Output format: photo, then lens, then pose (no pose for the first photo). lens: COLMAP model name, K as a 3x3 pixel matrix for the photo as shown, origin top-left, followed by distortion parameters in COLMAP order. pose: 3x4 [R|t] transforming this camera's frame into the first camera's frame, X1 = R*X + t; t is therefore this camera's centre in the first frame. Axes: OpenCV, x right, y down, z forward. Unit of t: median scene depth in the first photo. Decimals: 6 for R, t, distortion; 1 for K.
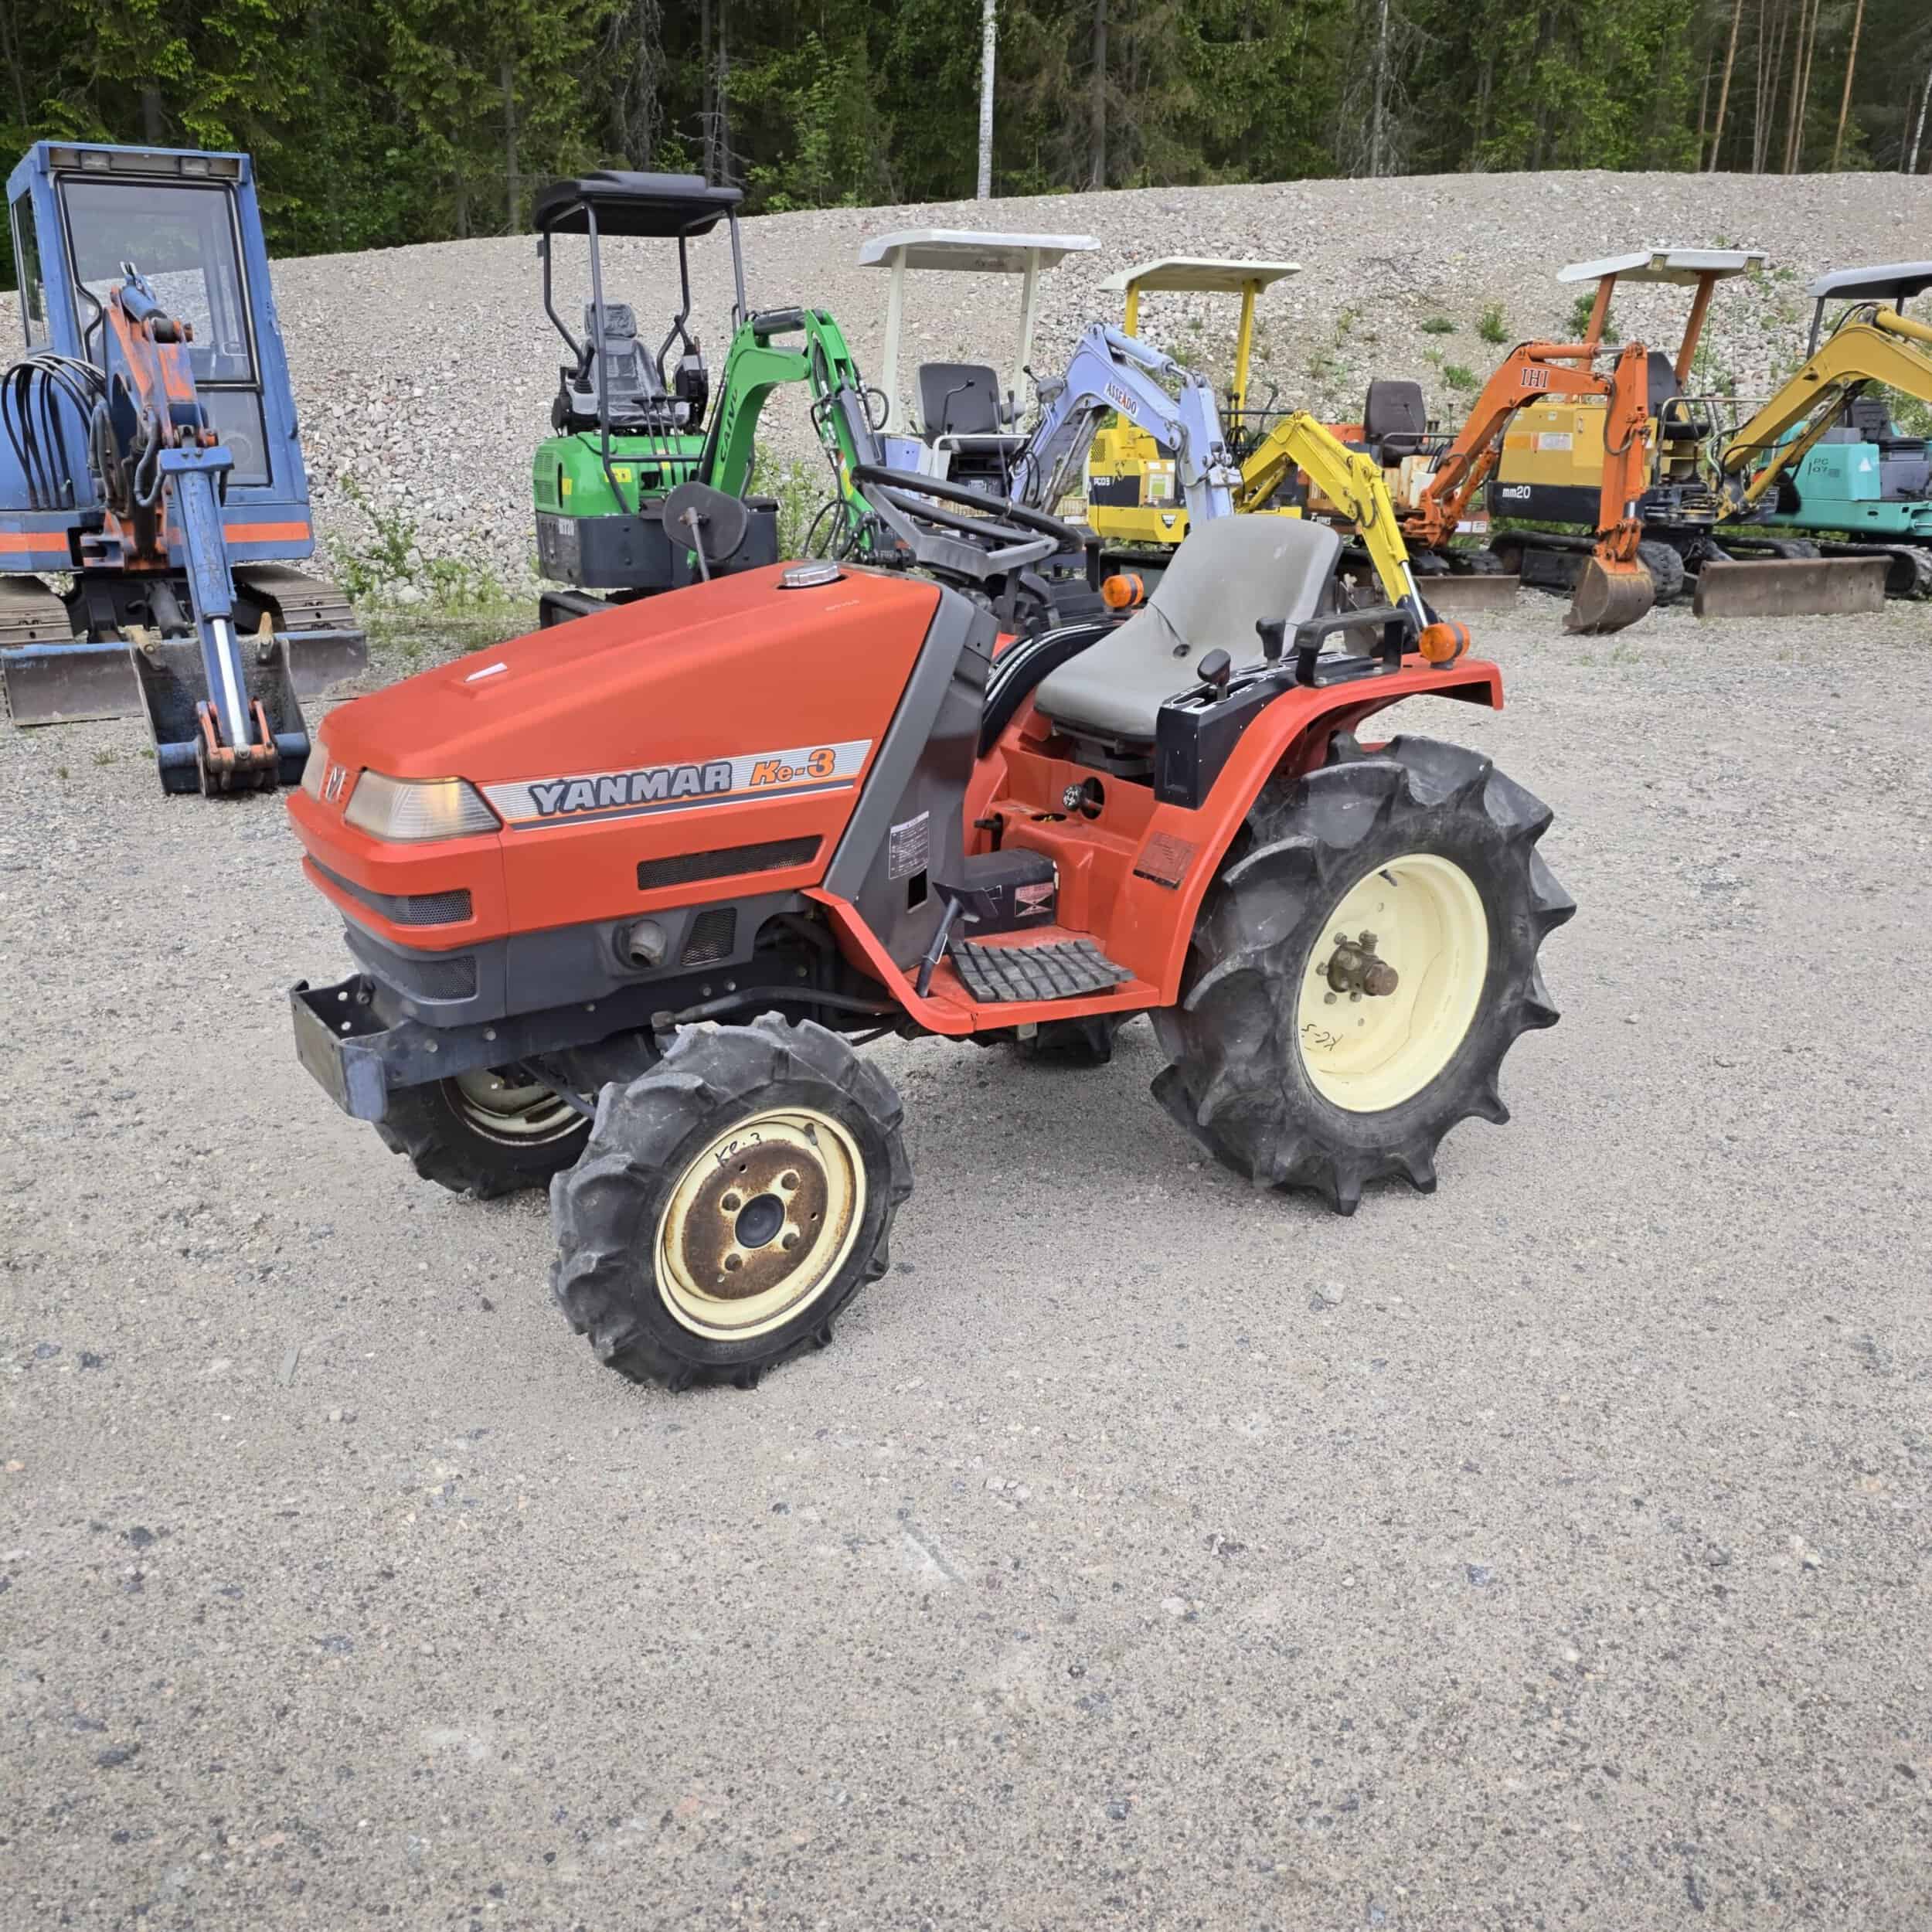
lens RADIAL K [[1811.9, 0, 953.6], [0, 1811.9, 968.9], [0, 0, 1]] dist [0.010633, 0.000000]
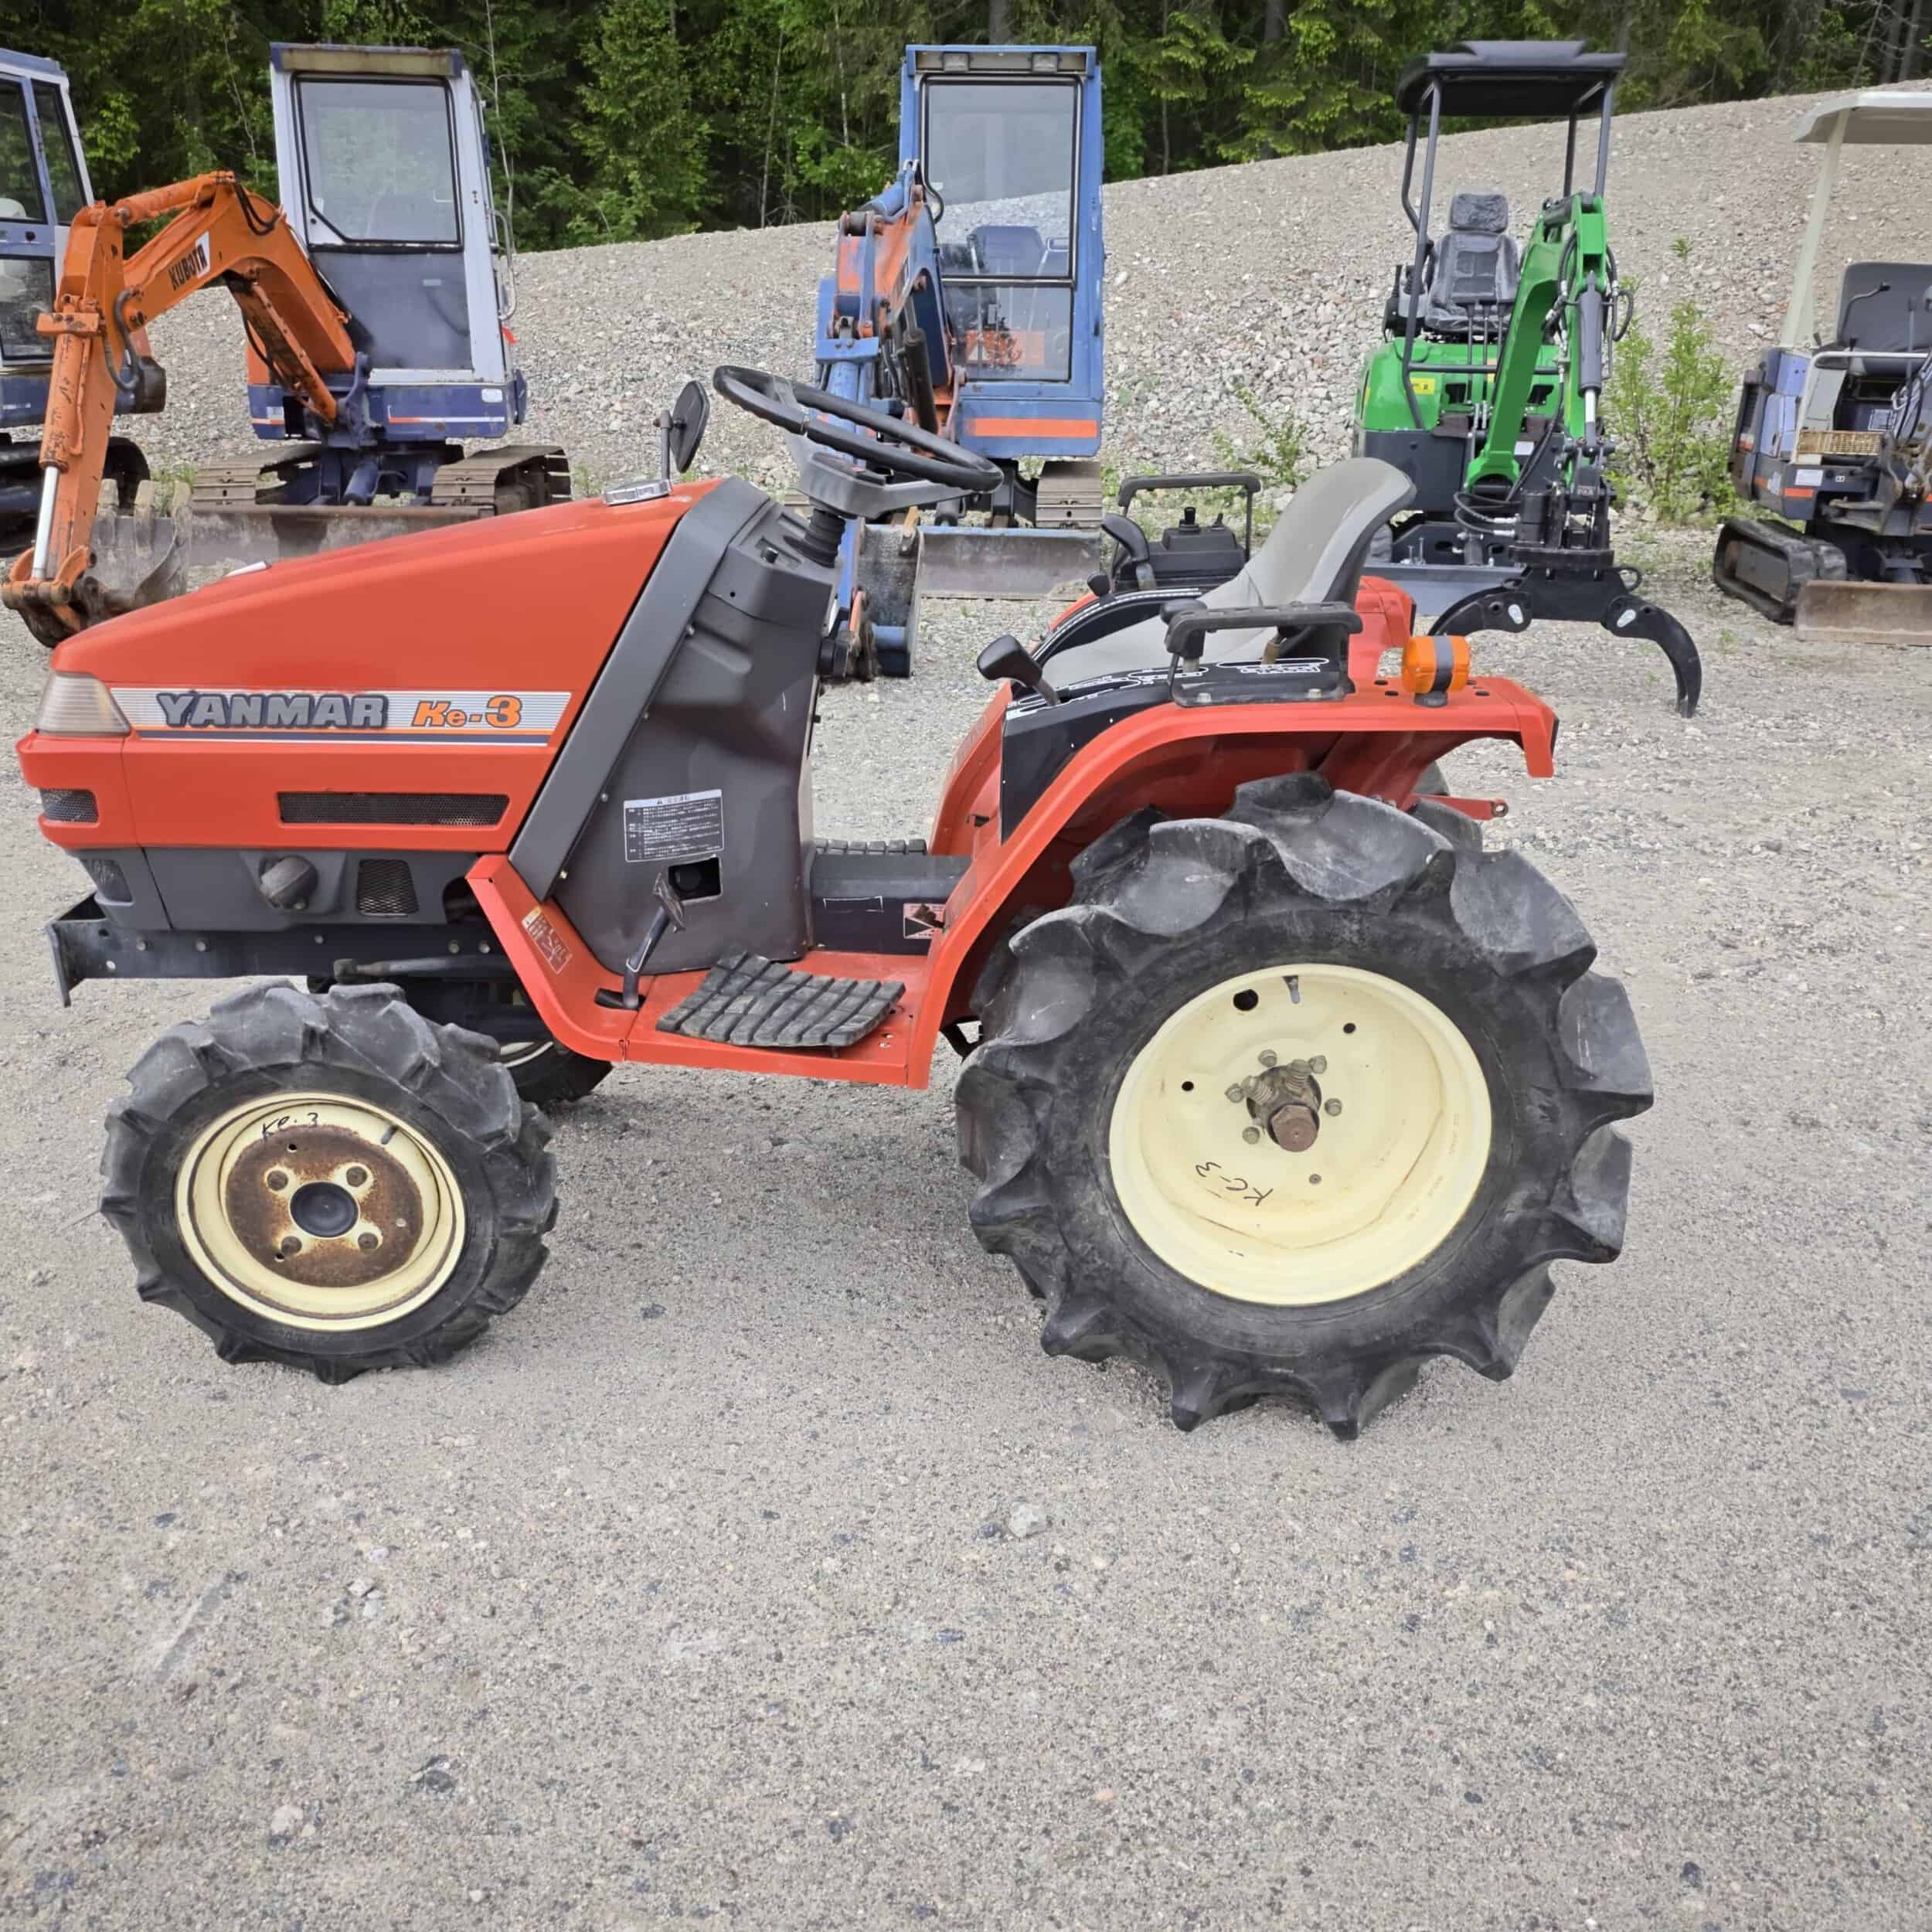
lens RADIAL K [[1811.9, 0, 966.7], [0, 1811.9, 962.8], [0, 0, 1]] dist [0.010633, 0.000000]
pose [[0.827262, 0.207980, -0.521902, 0.475637], [-0.185126, 0.977986, 0.096289, -0.099517], [0.530439, 0.016961, 0.847553, 0.323557]]
